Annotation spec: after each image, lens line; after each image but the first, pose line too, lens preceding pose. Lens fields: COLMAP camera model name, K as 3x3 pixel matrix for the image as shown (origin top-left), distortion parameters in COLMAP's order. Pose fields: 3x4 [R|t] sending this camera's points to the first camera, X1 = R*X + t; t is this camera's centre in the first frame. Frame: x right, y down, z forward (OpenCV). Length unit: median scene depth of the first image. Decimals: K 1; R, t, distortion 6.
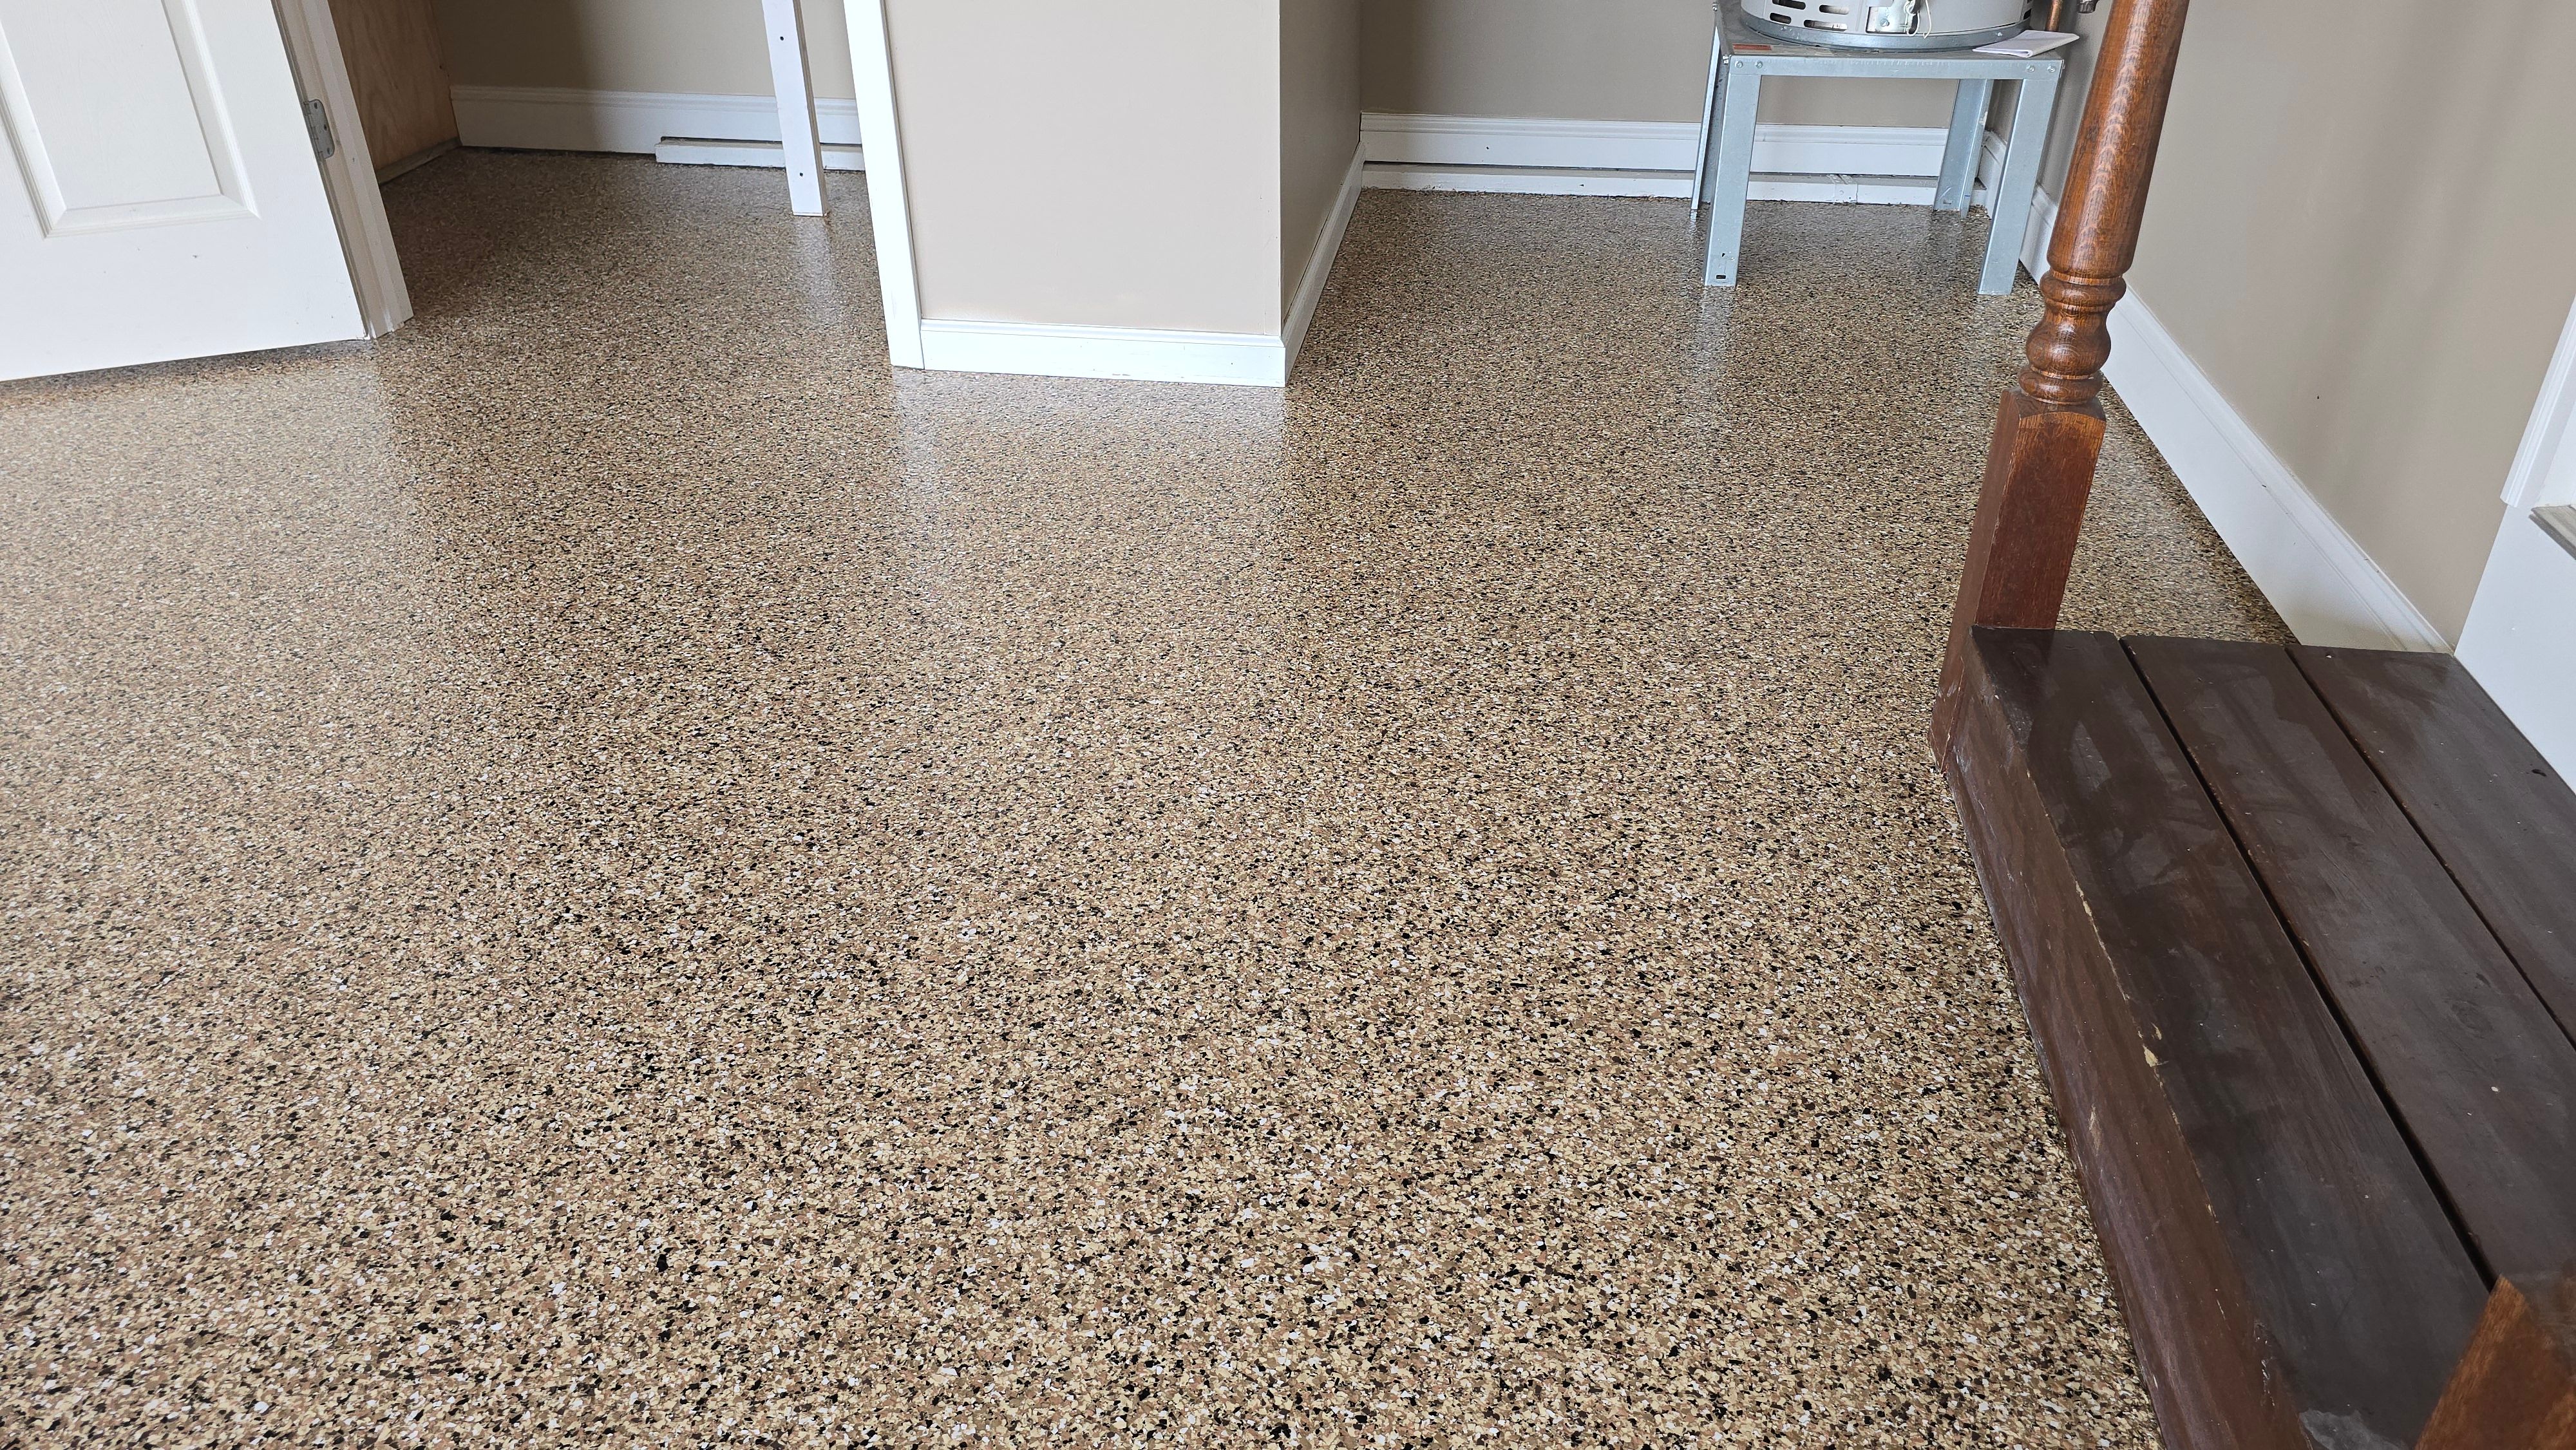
lens RADIAL K [[1790.4, 0, 1298.6], [0, 1790.4, 720.2], [0, 0, 1]] dist [0.061447, -0.071694]
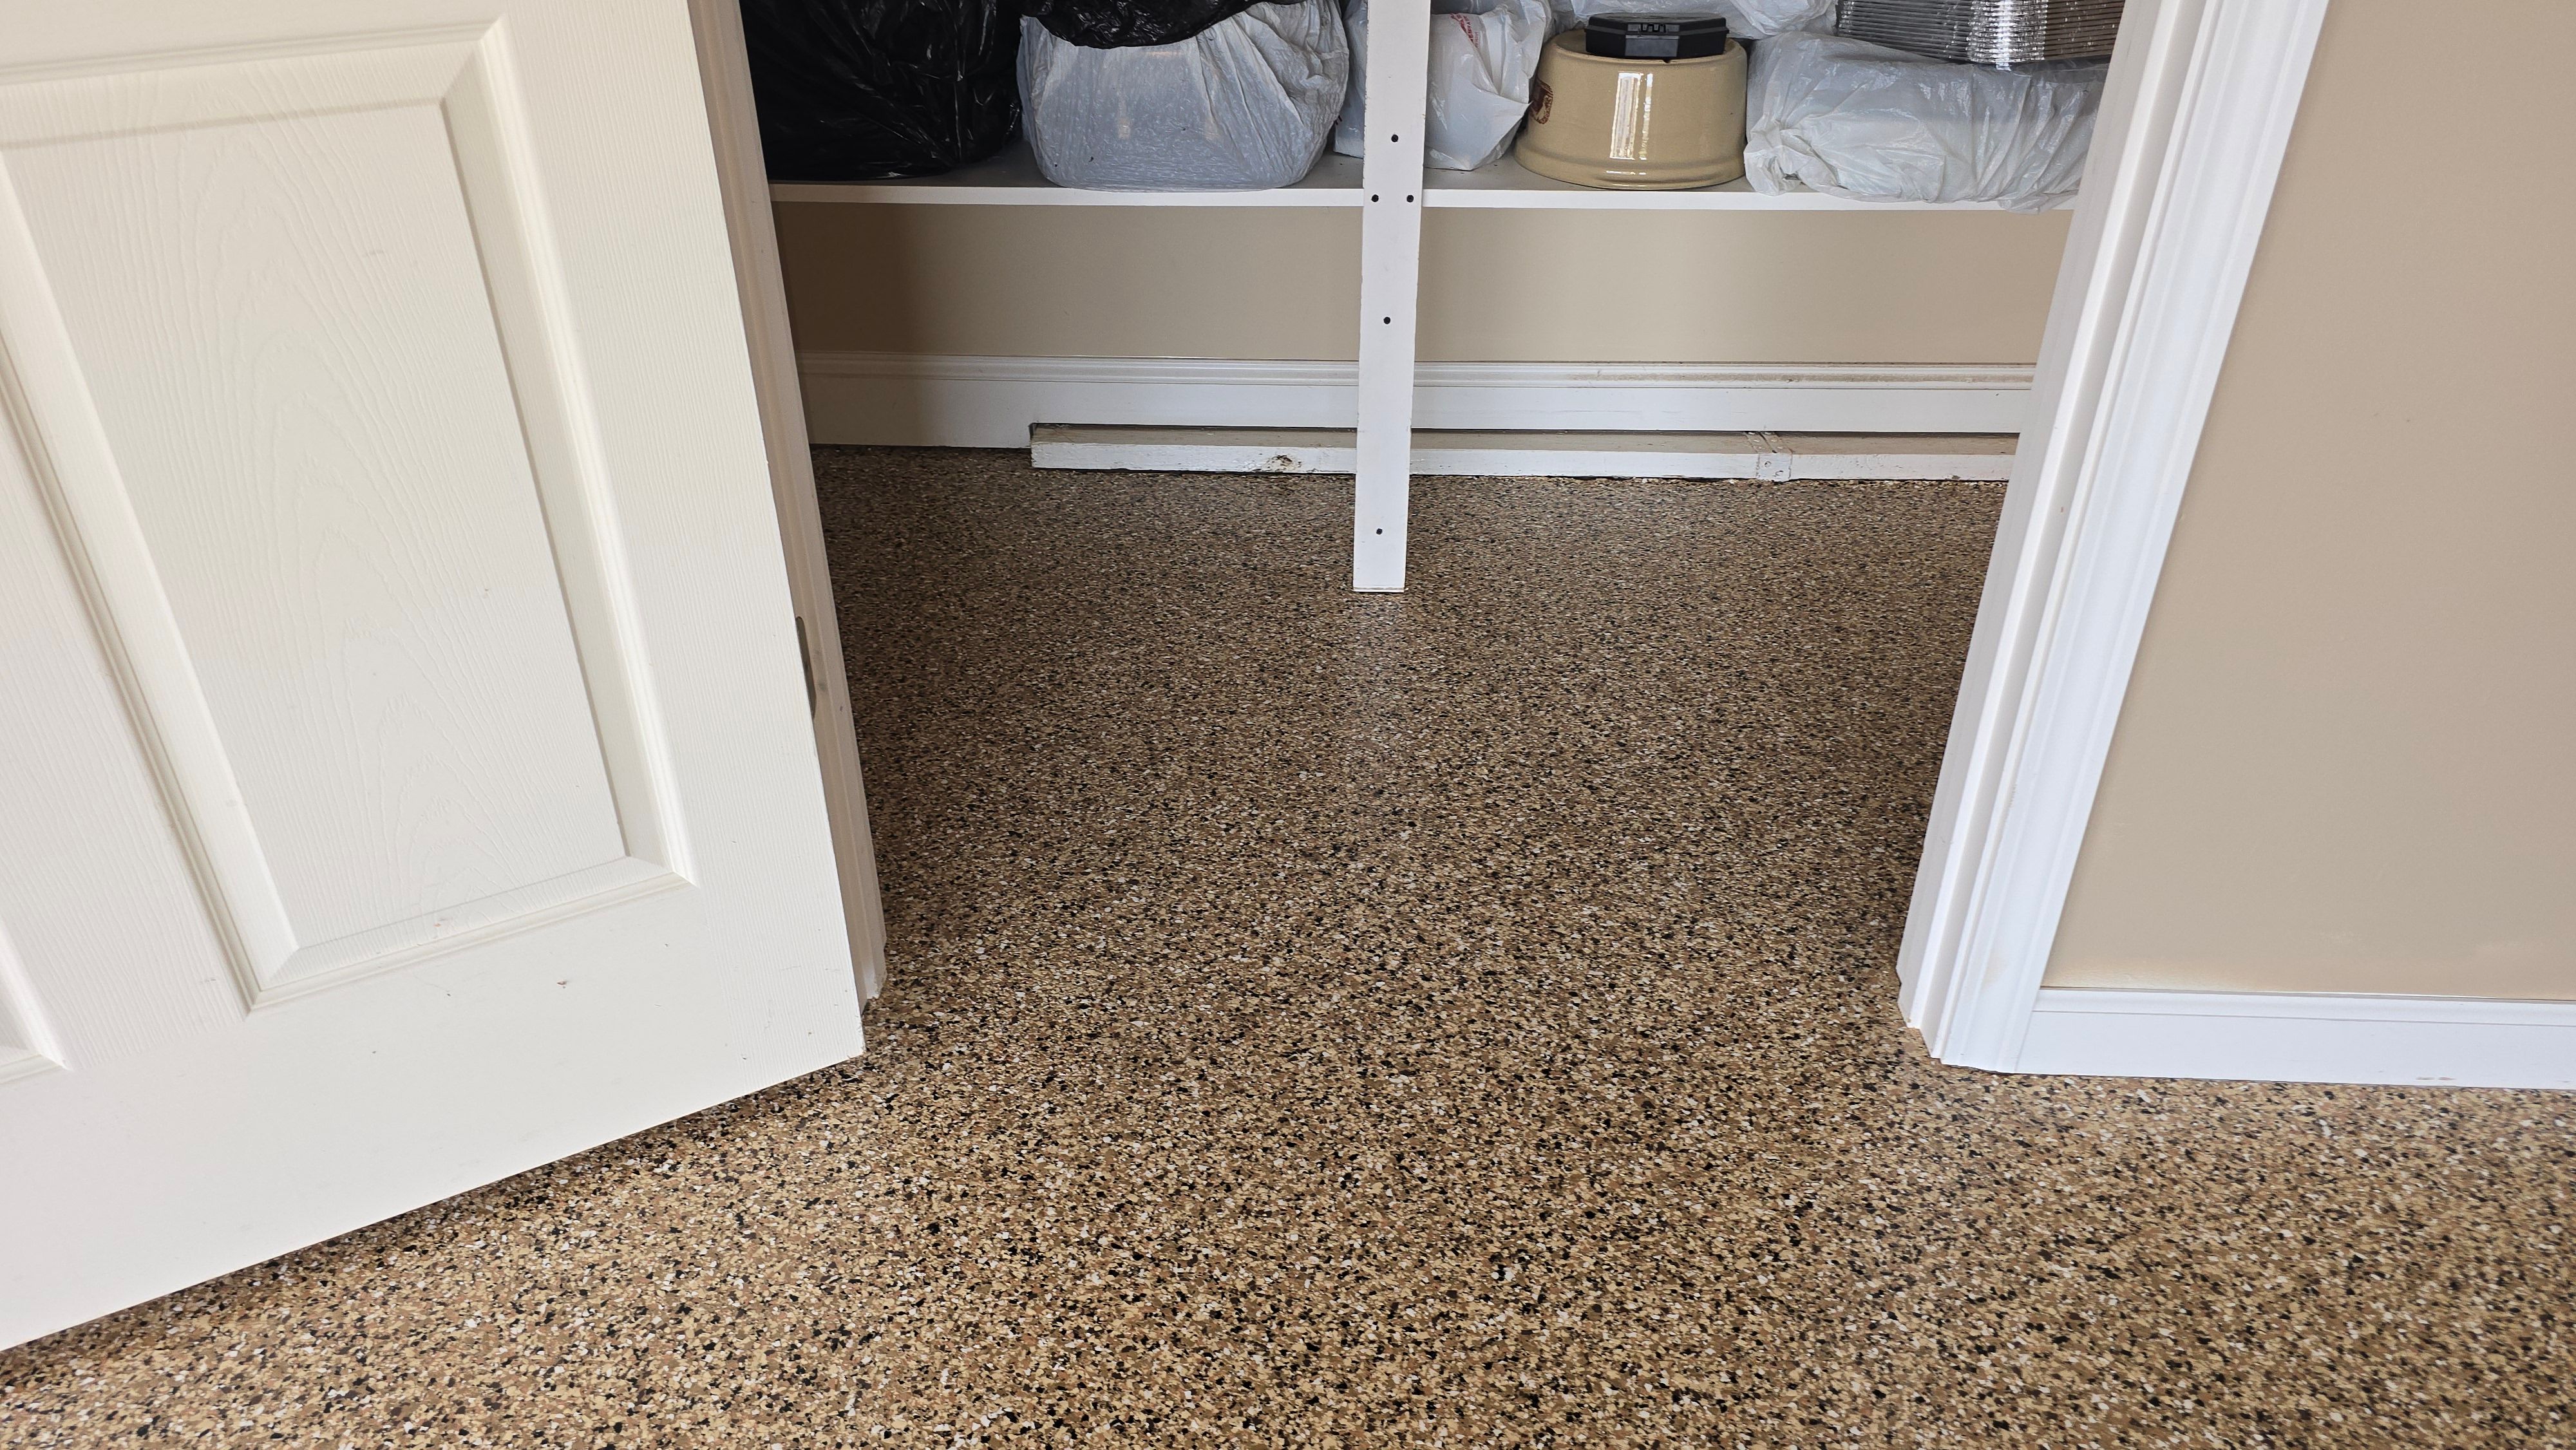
lens RADIAL K [[1790.4, 0, 1271.3], [0, 1790.4, 729.2], [0, 0, 1]] dist [0.061447, -0.071694]
pose [[0.996364, -0.049795, 0.069131, -0.436107], [0.049054, 0.998719, 0.012382, -0.301907], [-0.069659, -0.008946, 0.997531, 0.505353]]
